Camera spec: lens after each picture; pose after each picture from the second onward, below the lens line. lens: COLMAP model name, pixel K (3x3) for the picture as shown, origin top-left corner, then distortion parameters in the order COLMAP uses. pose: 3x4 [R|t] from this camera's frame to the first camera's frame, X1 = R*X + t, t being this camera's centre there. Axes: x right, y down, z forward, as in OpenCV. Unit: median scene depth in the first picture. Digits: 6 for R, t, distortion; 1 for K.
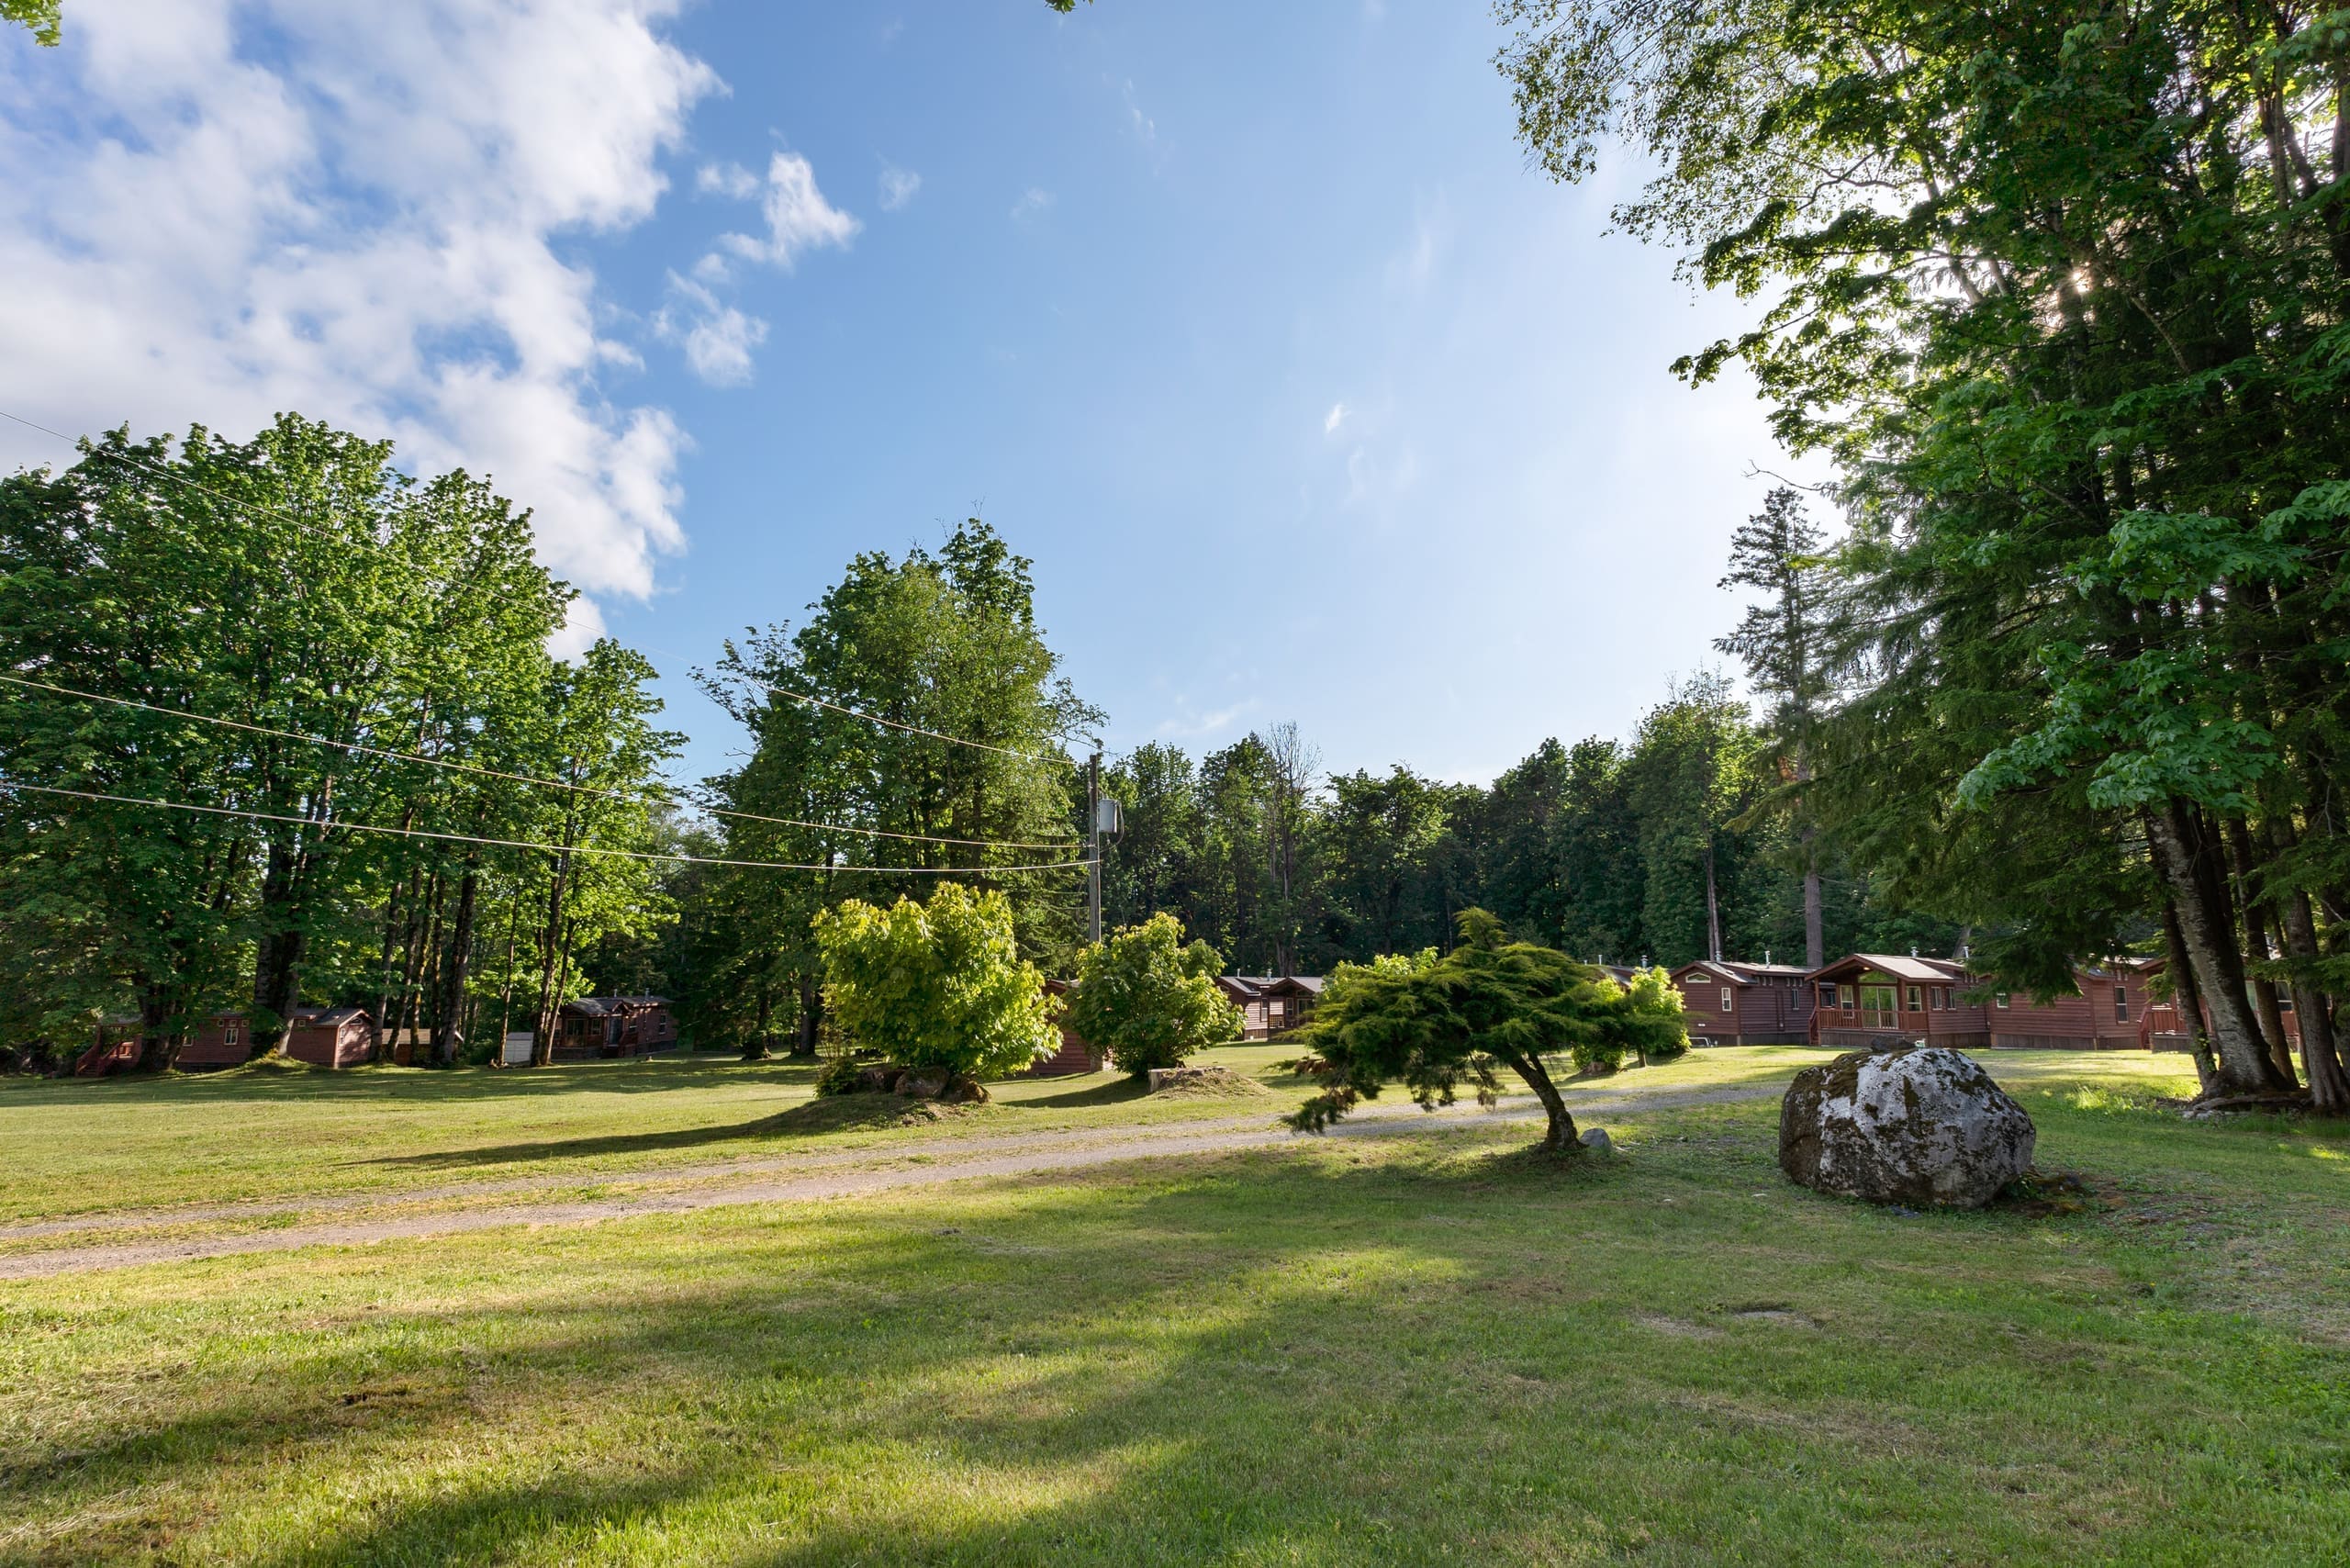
lens RADIAL K [[1154.8, 0, 1149.7], [0, 1154.8, 800.8], [0, 0, 1]] dist [0.005020, 0.000609]
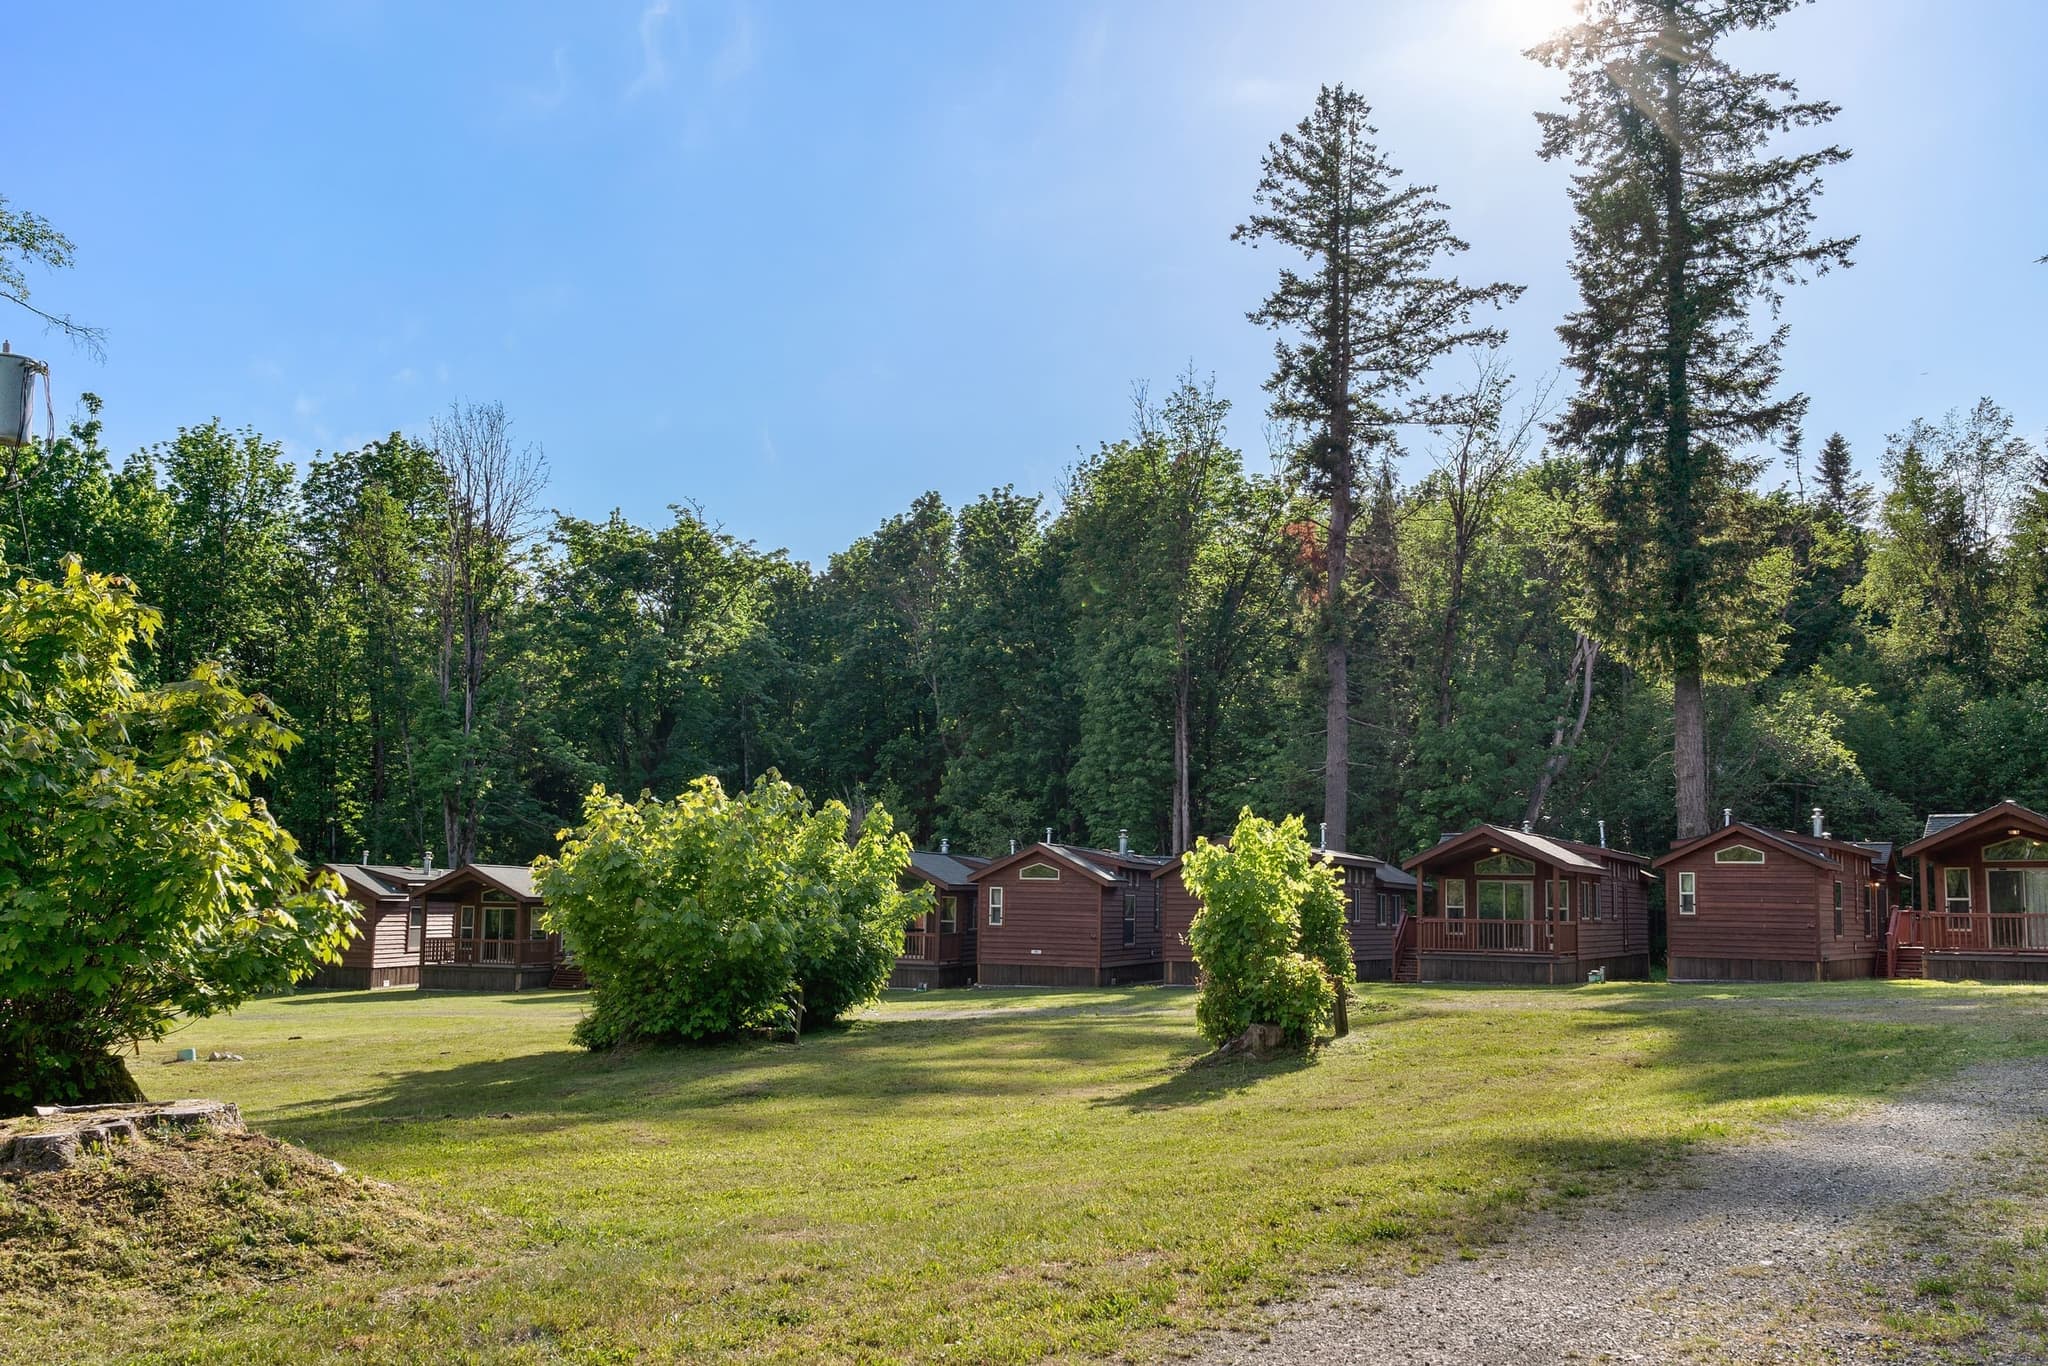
lens RADIAL K [[1808.0, 0, 1024.2], [0, 1808.0, 722.5], [0, 0, 1]] dist [-0.002243, -0.004779]
pose [[0.912373, 0.043237, 0.407070, 0.011733], [-0.067289, 0.996721, 0.044949, 0.026179], [-0.403791, -0.068401, 0.912290, 0.123565]]
